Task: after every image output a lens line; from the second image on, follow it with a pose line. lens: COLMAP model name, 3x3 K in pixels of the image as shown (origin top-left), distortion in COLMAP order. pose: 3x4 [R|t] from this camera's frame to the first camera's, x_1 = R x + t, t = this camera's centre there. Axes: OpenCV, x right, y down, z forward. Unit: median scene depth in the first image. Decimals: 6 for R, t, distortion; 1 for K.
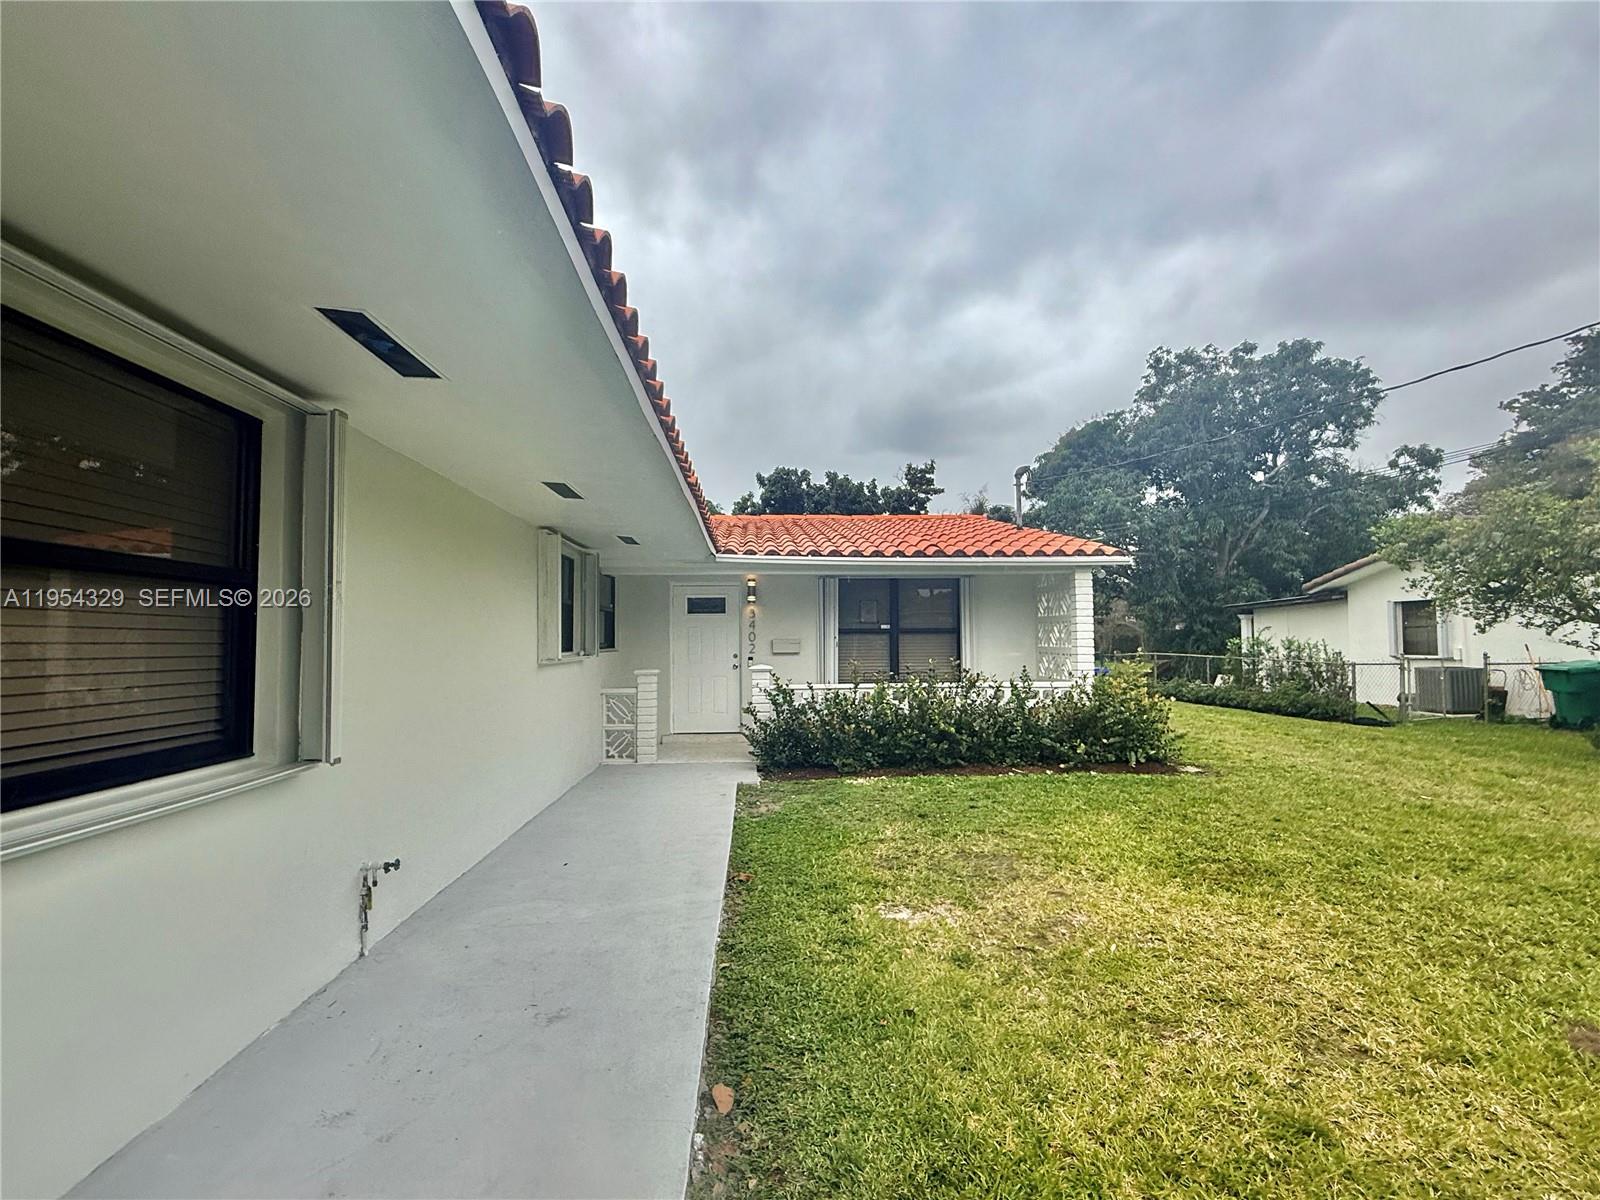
lens RADIAL K [[799.3, 0, 807.2], [0, 799.3, 607.7], [0, 0, 1]] dist [0.000271, -0.000107]
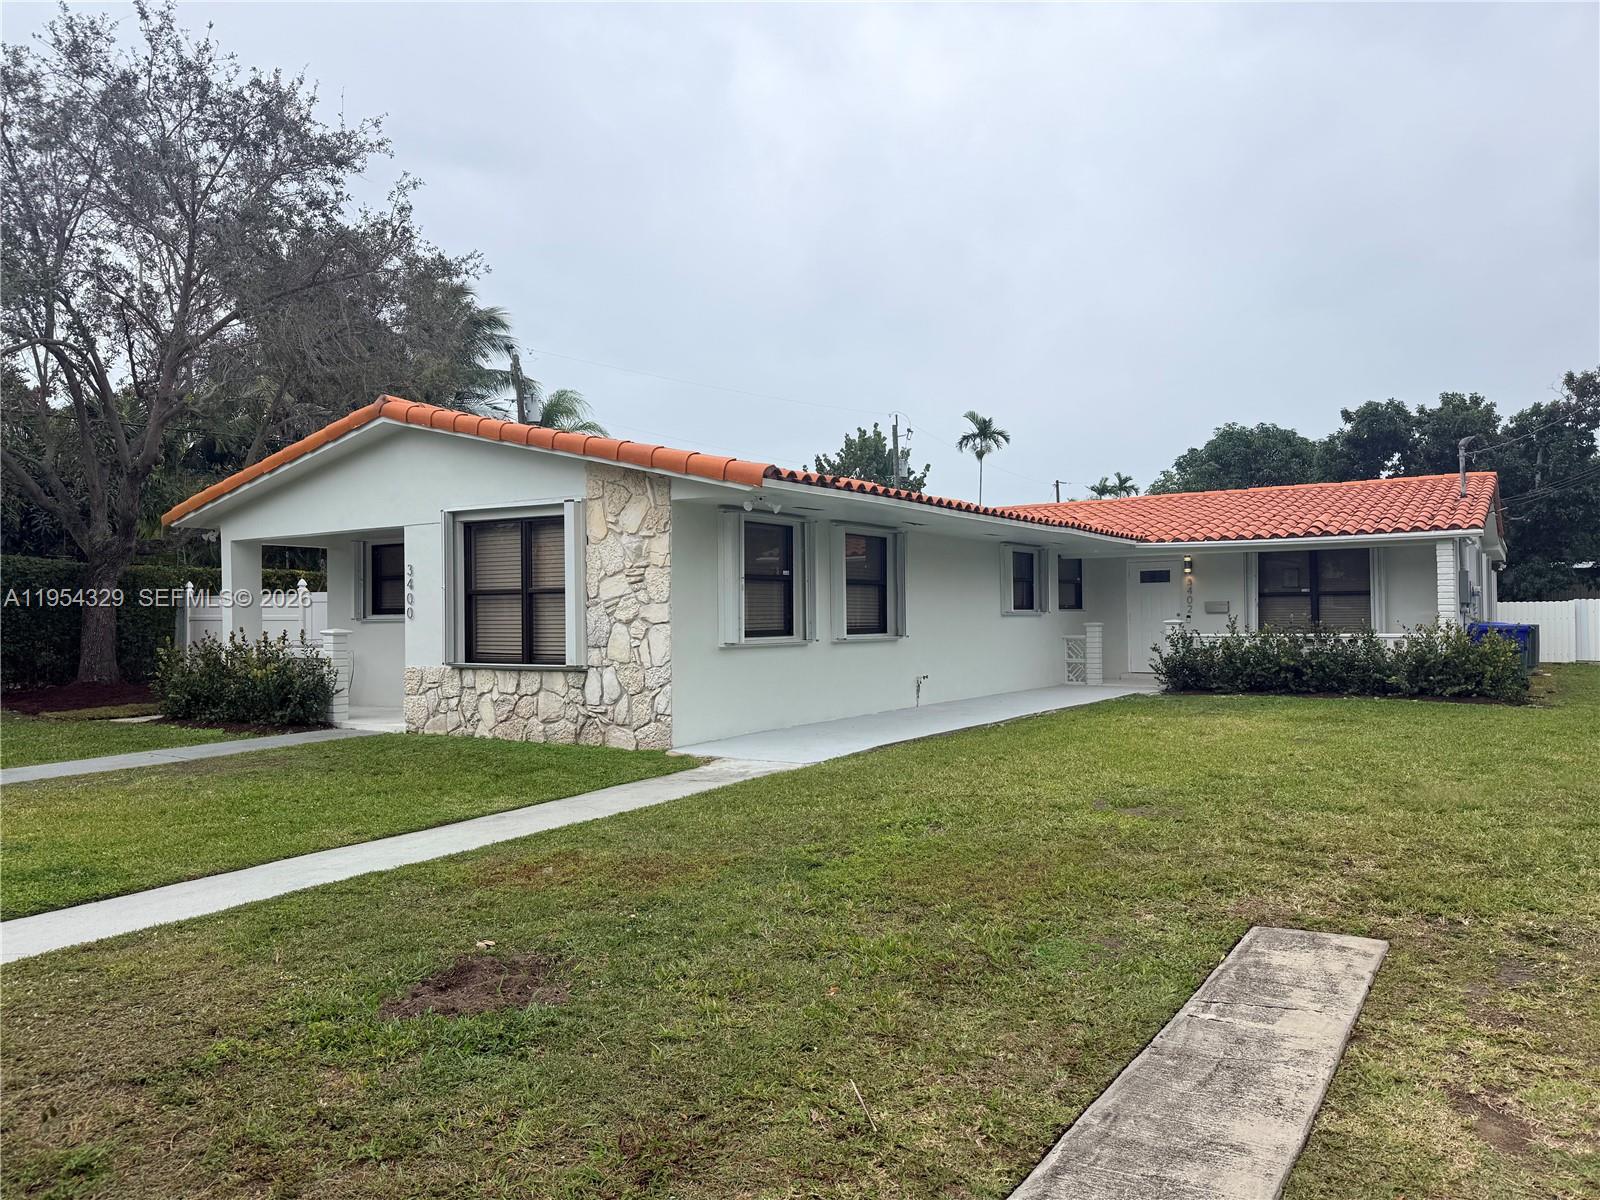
lens RADIAL K [[1119.9, 0, 785.9], [0, 1119.9, 605.8], [0, 0, 1]] dist [0.109383, -0.173583]
pose [[0.794150, -0.005242, -0.607699, 0.534719], [0.030141, 0.999072, 0.030771, -0.030800], [0.606973, -0.042753, 0.793571, -0.871916]]
